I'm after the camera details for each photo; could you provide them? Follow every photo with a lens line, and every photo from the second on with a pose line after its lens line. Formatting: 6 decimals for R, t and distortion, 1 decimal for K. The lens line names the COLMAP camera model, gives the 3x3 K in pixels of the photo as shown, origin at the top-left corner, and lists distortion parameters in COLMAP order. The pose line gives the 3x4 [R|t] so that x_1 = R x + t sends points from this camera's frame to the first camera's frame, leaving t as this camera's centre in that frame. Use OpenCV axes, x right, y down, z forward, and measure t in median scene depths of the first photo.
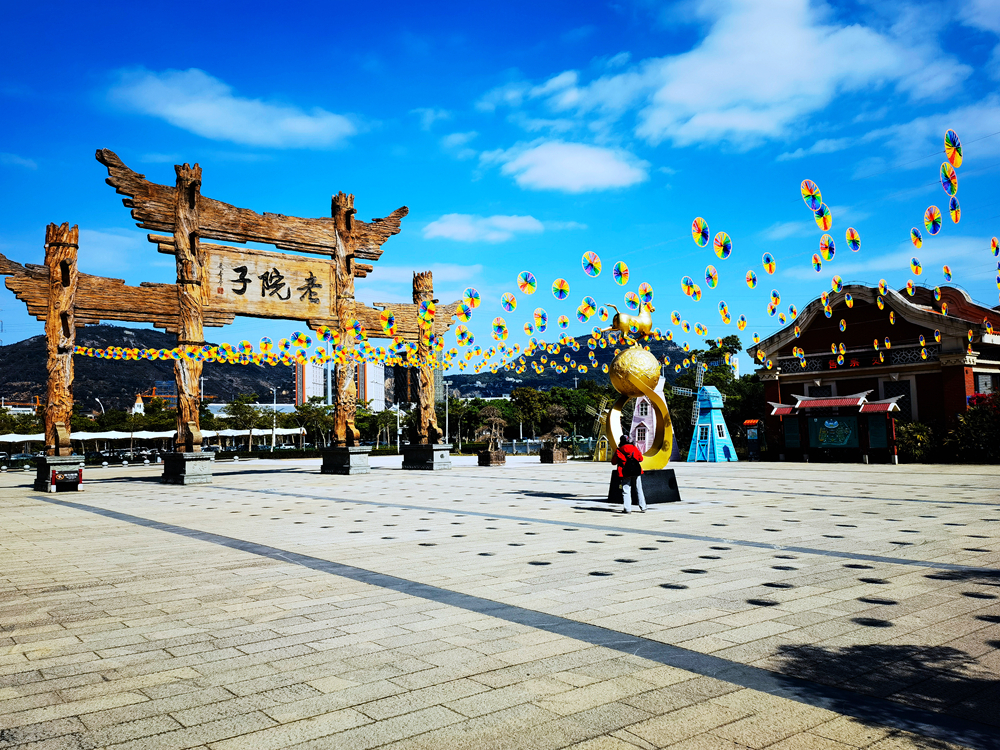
lens RADIAL K [[786.0, 0, 504.5], [0, 786.0, 378.8], [0, 0, 1]] dist [0.036799, 0.018120]
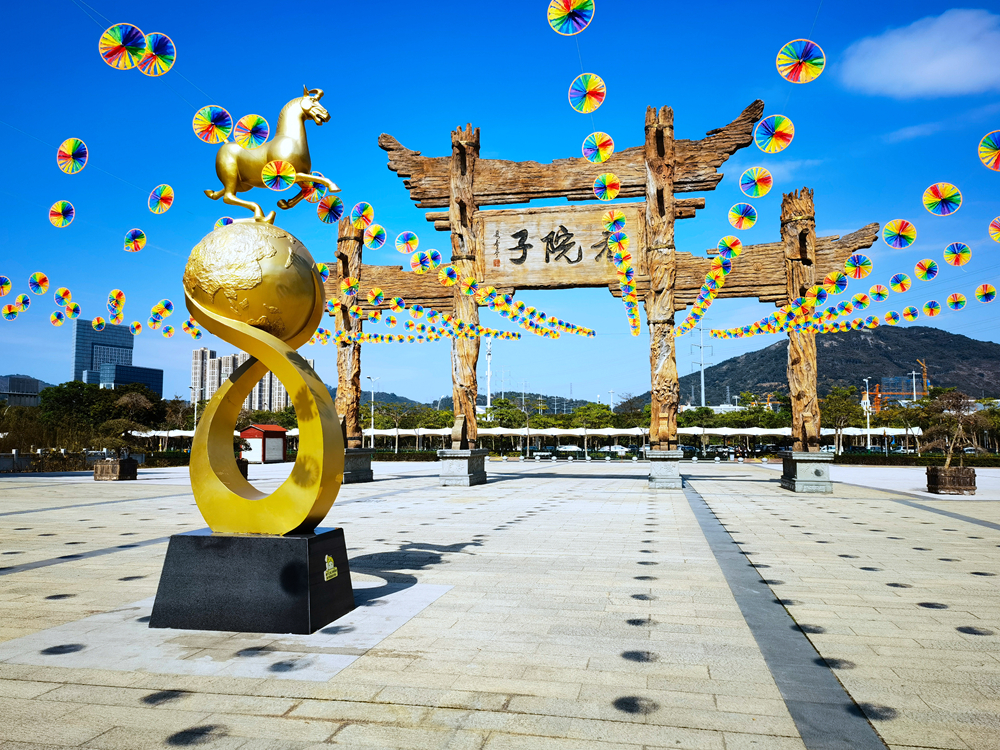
lens RADIAL K [[786.0, 0, 473.9], [0, 786.0, 369.7], [0, 0, 1]] dist [0.036799, 0.018120]
pose [[0.633216, -0.041747, -0.772848, 0.270626], [0.035345, 0.999062, -0.025007, 0.024287], [0.773168, -0.011482, 0.634098, 0.421454]]
